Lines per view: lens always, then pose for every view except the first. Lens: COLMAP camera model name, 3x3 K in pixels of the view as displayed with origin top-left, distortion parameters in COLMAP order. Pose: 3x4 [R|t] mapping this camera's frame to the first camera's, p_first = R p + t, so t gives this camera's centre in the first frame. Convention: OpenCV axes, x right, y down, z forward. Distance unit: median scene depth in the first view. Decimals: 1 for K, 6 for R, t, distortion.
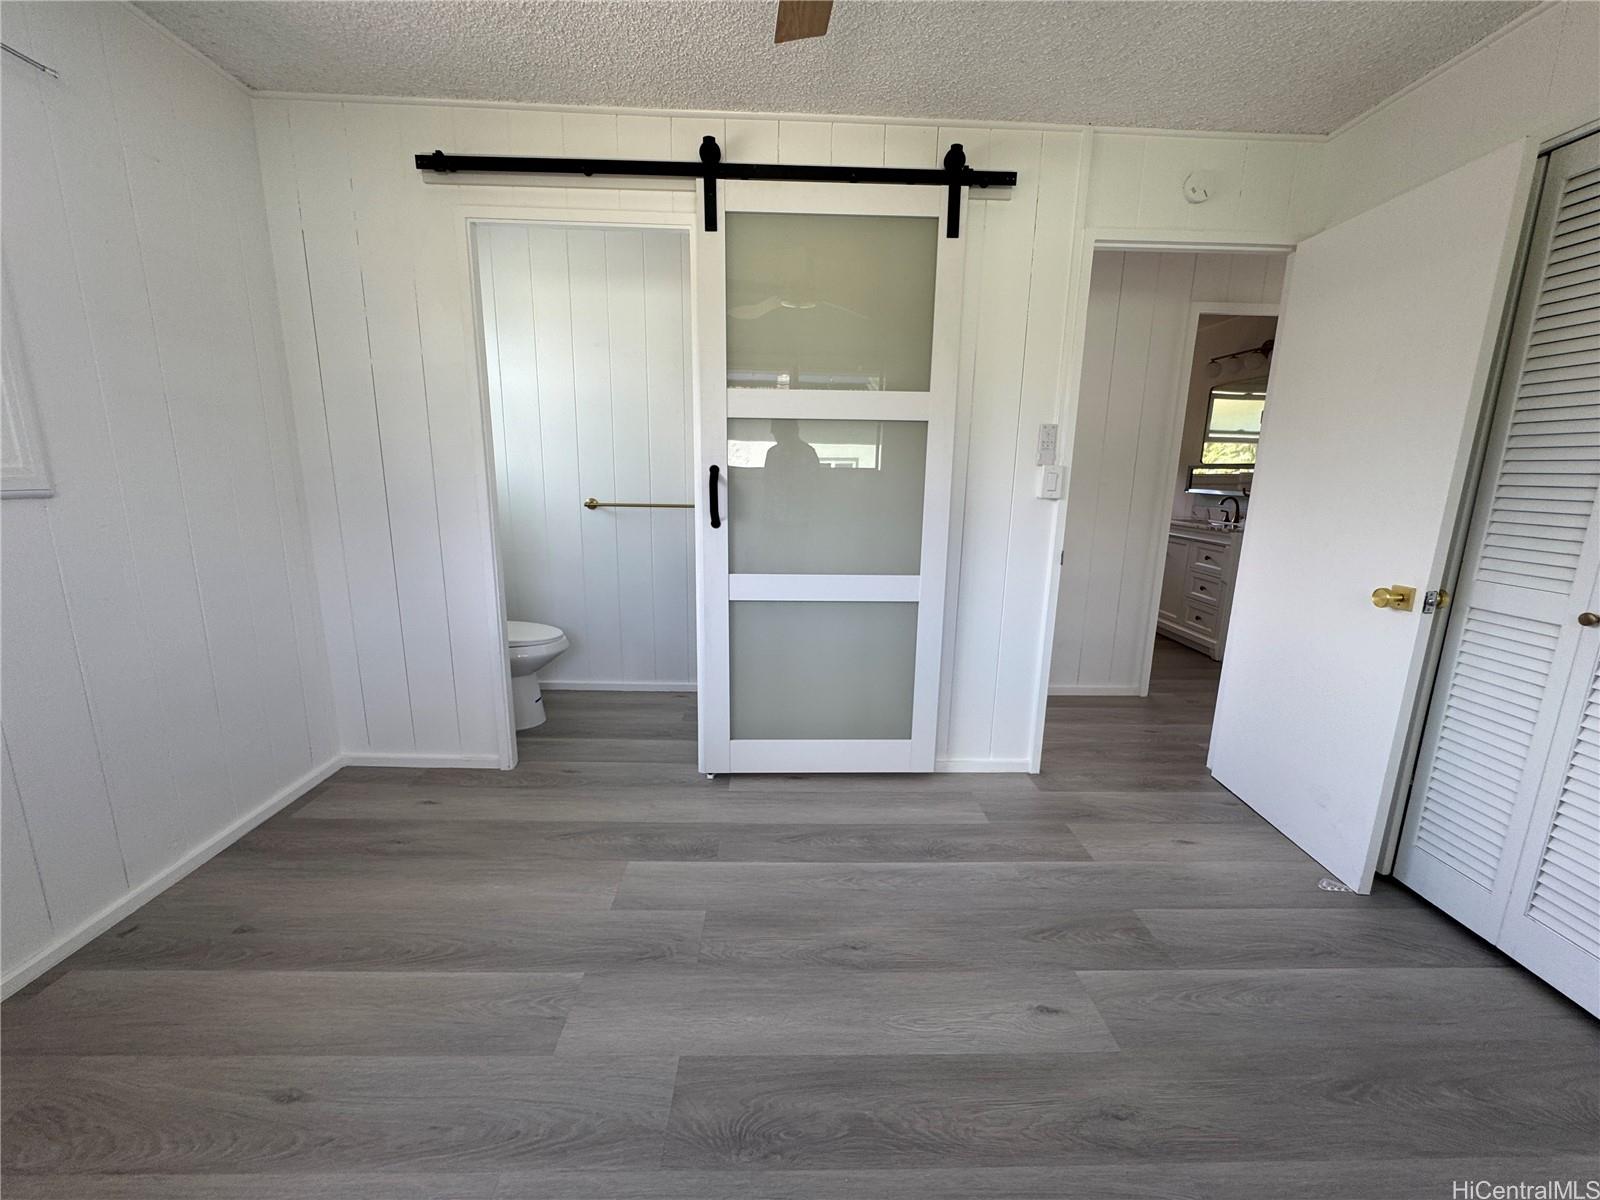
lens RADIAL K [[645.5, 0, 797.5], [0, 645.5, 597.5], [0, 0, 1]] dist [-0.006364, 0.000999]
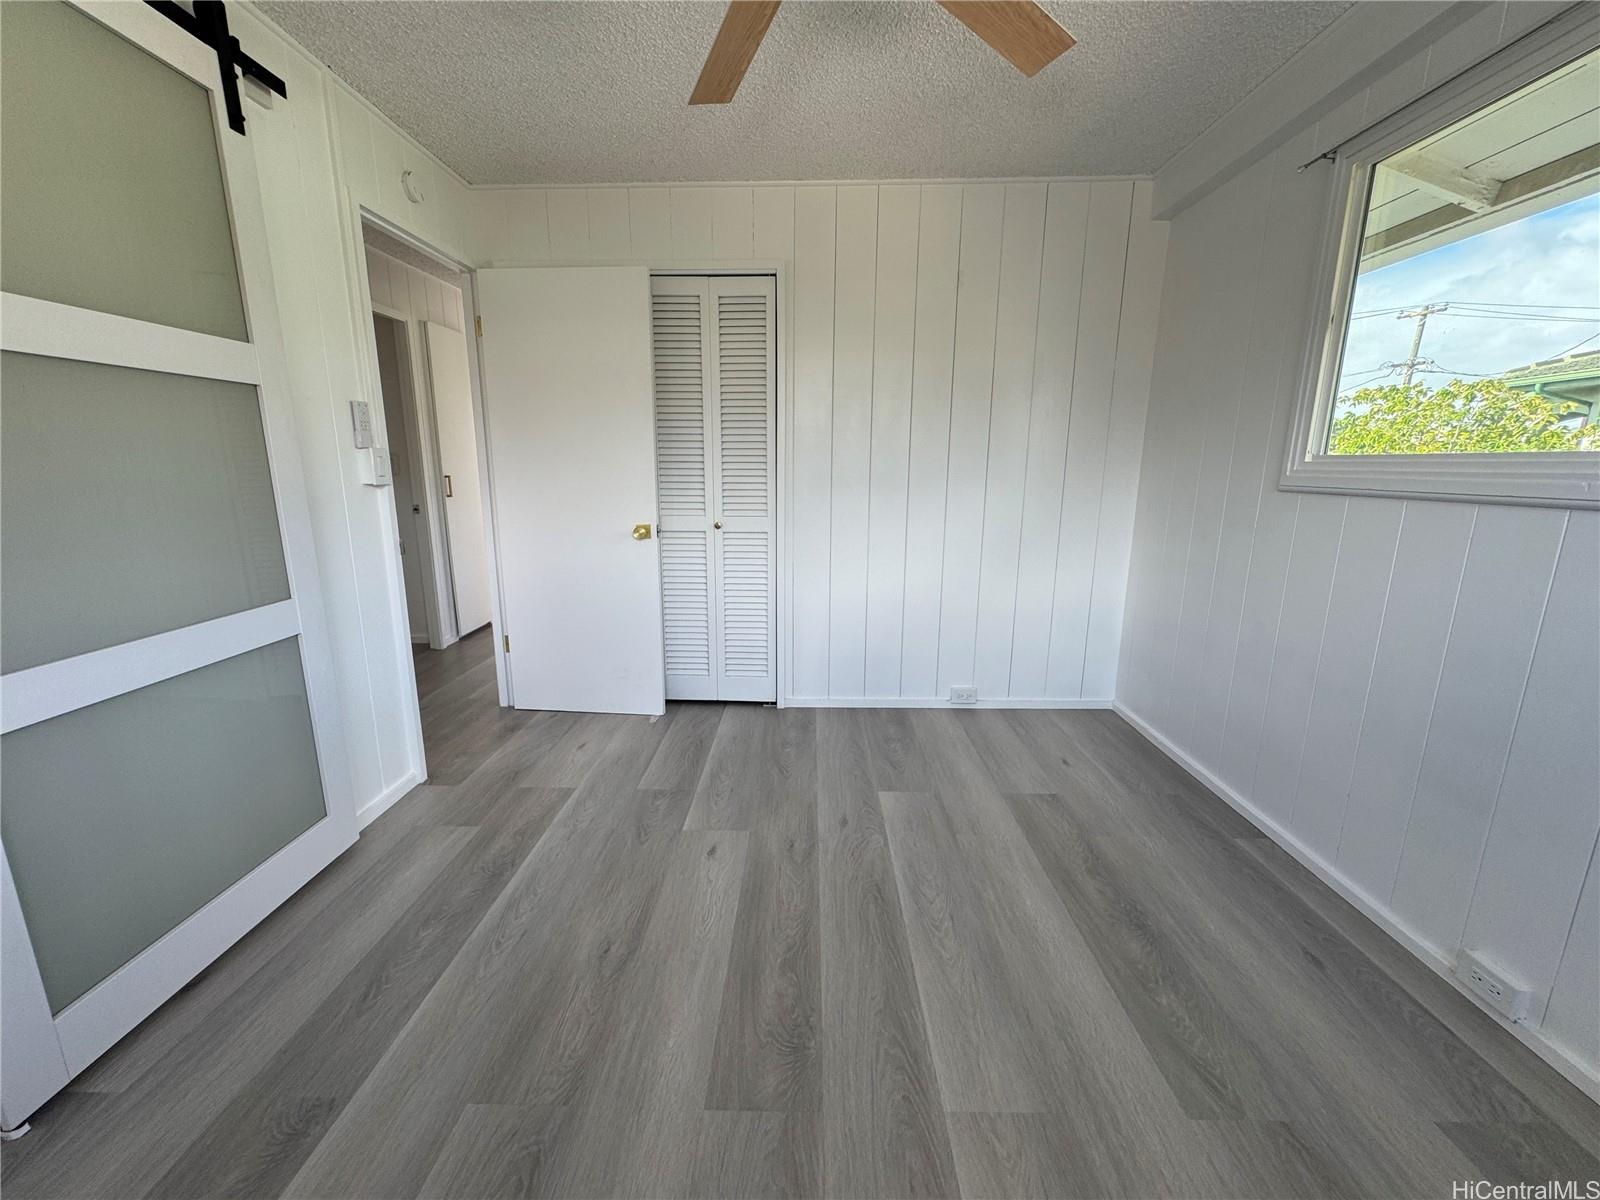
lens RADIAL K [[645.5, 0, 805.2], [0, 645.5, 599.4], [0, 0, 1]] dist [-0.006364, 0.000999]
pose [[0.030011, -0.220796, 0.974858, -0.688998], [0.193823, 0.958071, 0.211027, -0.101561], [-0.980577, 0.182617, 0.071548, 0.512633]]
